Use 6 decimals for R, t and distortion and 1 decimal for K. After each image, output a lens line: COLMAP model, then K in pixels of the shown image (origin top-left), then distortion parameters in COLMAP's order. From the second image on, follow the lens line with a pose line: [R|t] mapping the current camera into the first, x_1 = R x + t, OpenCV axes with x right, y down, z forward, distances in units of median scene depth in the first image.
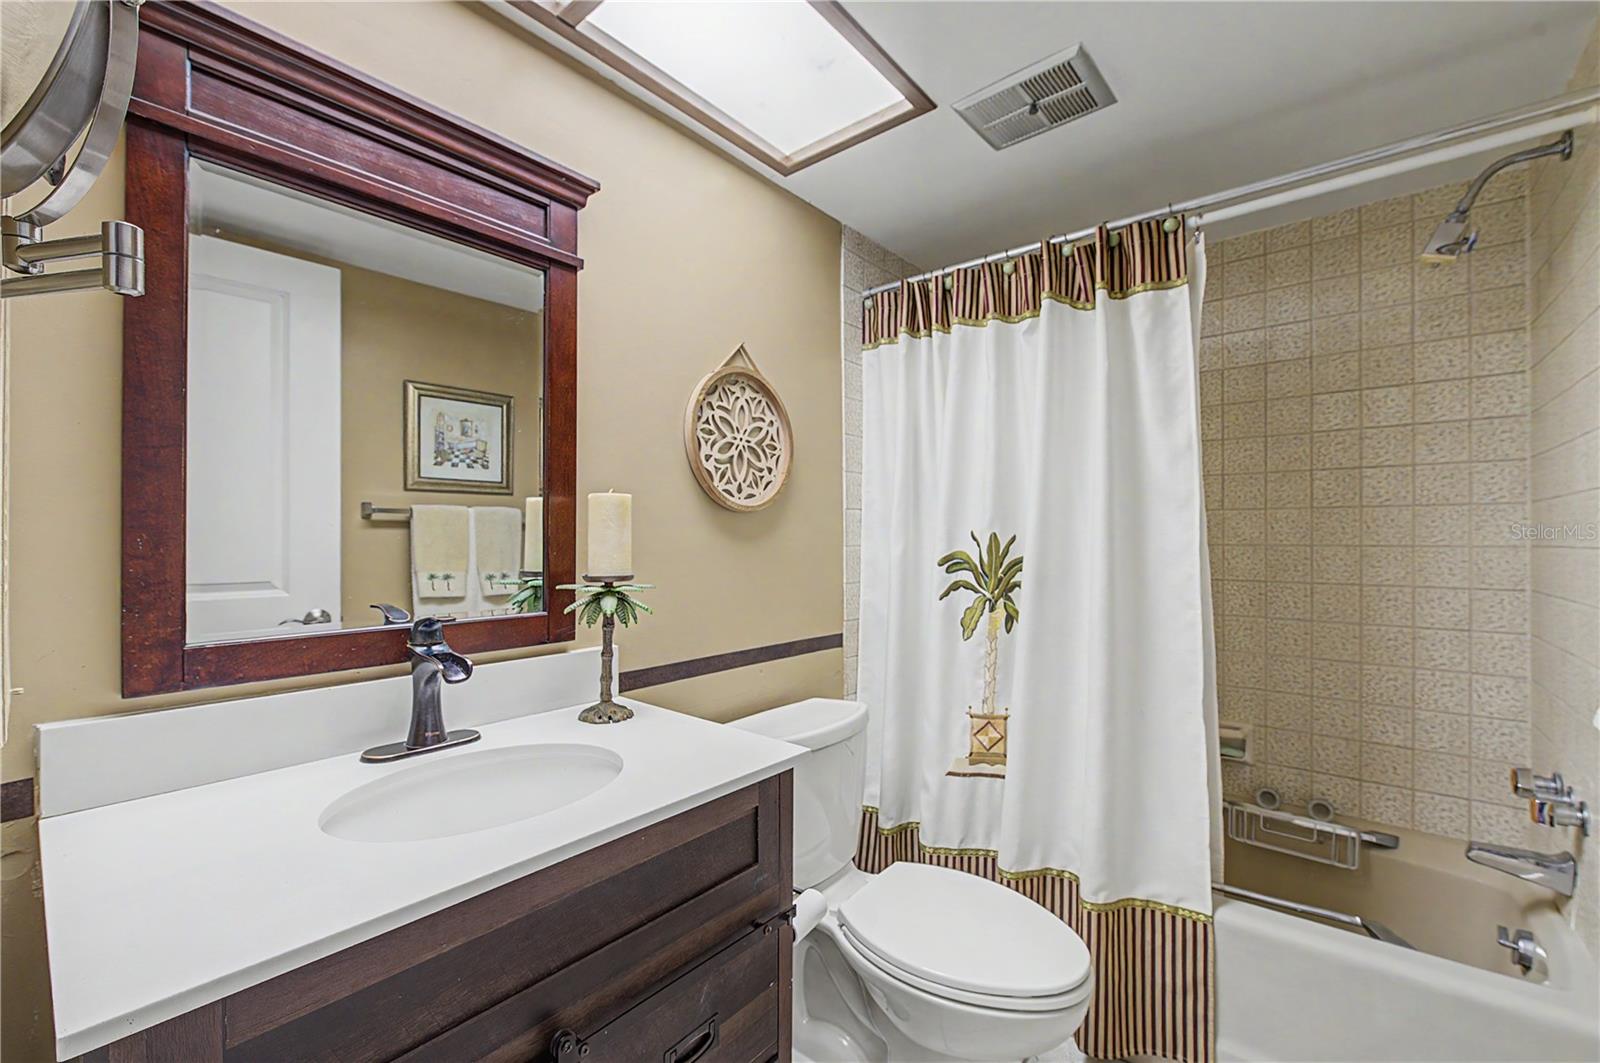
lens RADIAL K [[668.8, 0, 795.4], [0, 668.8, 534.2], [0, 0, 1]] dist [0.002011, -0.001715]
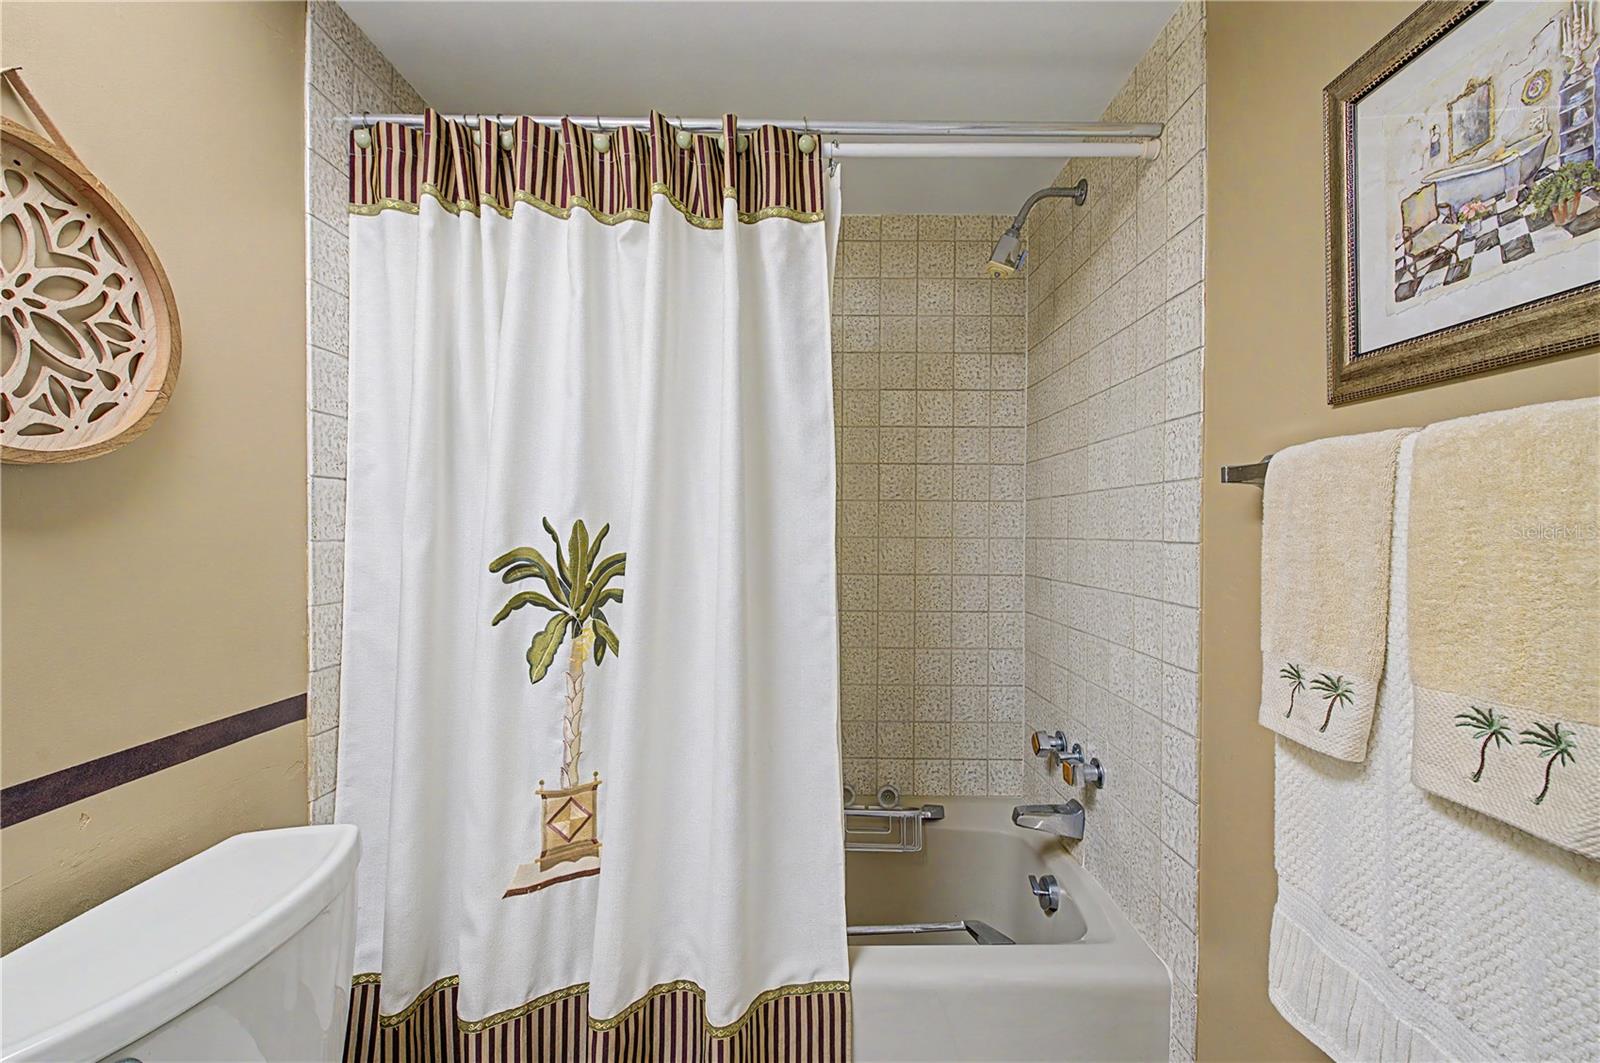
lens RADIAL K [[668.8, 0, 802.5], [0, 668.8, 531.5], [0, 0, 1]] dist [0.002011, -0.001715]
pose [[0.765961, 0.001964, 0.642884, 0.031471], [-0.006423, 0.999969, 0.004598, 0.004140], [-0.642855, -0.007651, 0.765950, 0.330469]]
